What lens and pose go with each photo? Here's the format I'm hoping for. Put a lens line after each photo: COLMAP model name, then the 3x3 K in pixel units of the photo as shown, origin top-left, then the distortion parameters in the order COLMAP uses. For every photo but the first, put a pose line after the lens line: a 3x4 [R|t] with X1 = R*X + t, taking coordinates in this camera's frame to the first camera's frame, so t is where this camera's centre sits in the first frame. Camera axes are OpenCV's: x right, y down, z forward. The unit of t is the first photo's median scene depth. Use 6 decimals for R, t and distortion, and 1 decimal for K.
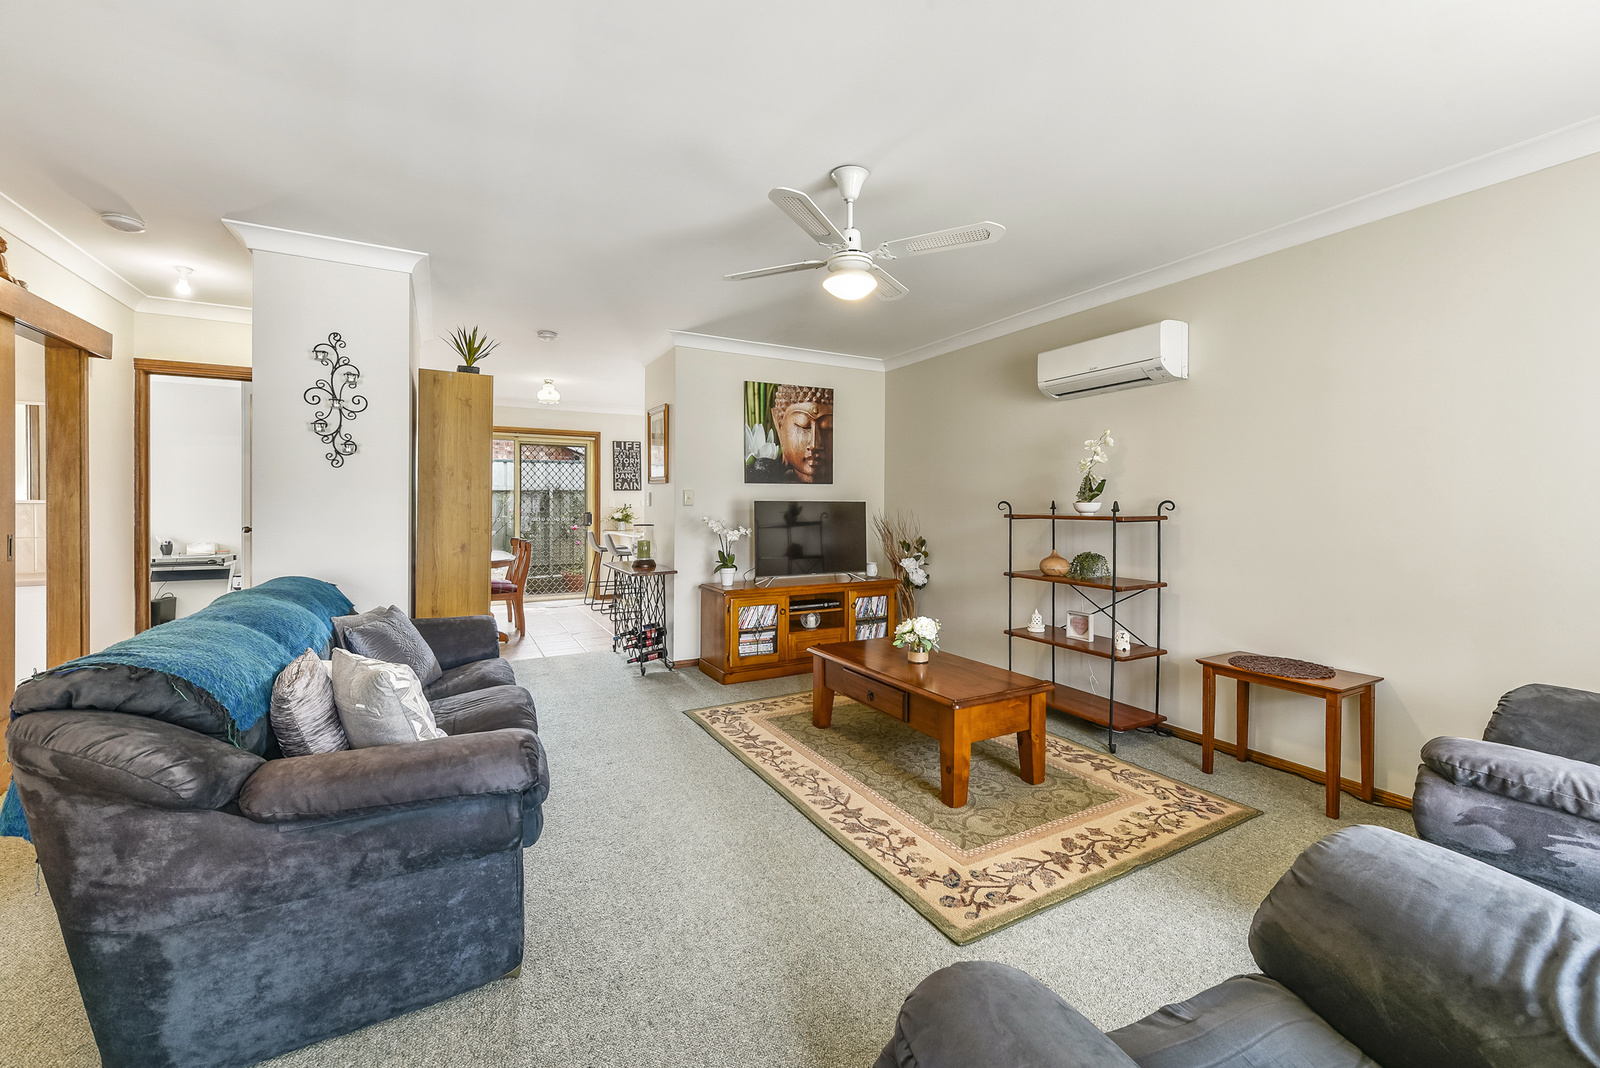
lens RADIAL K [[641.4, 0, 808.7], [0, 641.4, 519.9], [0, 0, 1]] dist [0.009043, -0.000459]
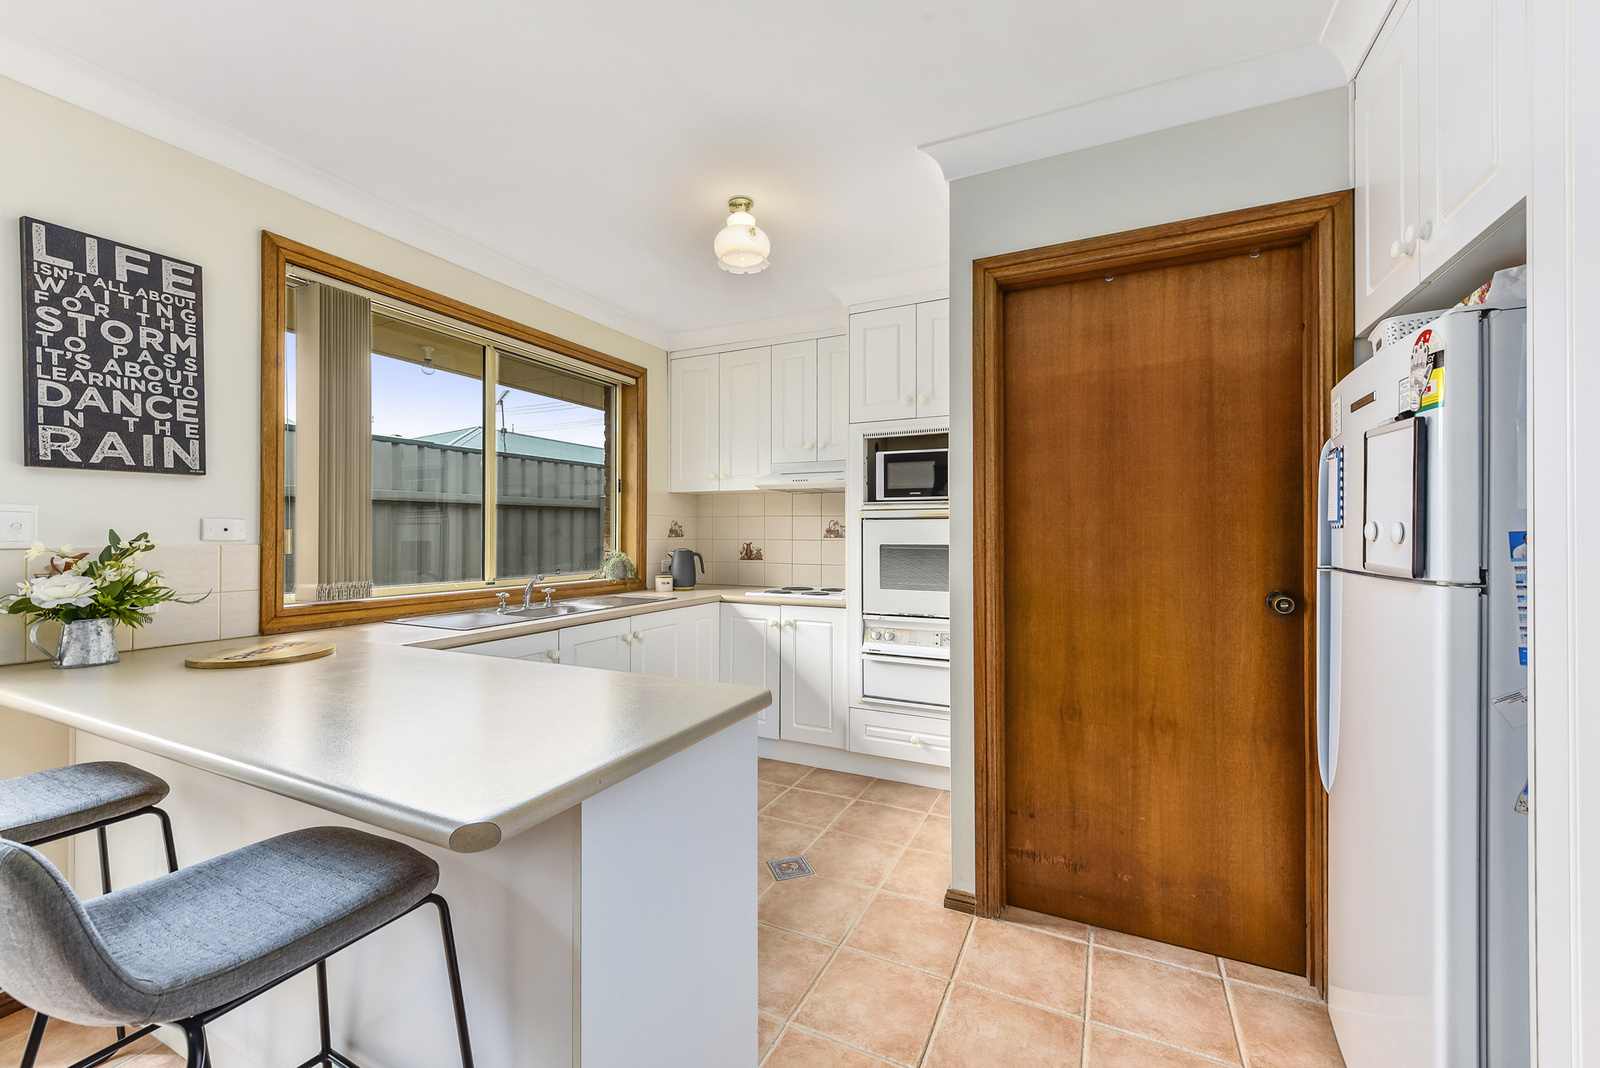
lens RADIAL K [[641.4, 0, 803.4], [0, 641.4, 532.0], [0, 0, 1]] dist [0.009043, -0.000459]
pose [[0.814701, -0.004606, 0.579863, -0.222914], [0.016348, 0.999753, -0.015027, -0.018110], [-0.579651, 0.021722, 0.814575, 0.692238]]
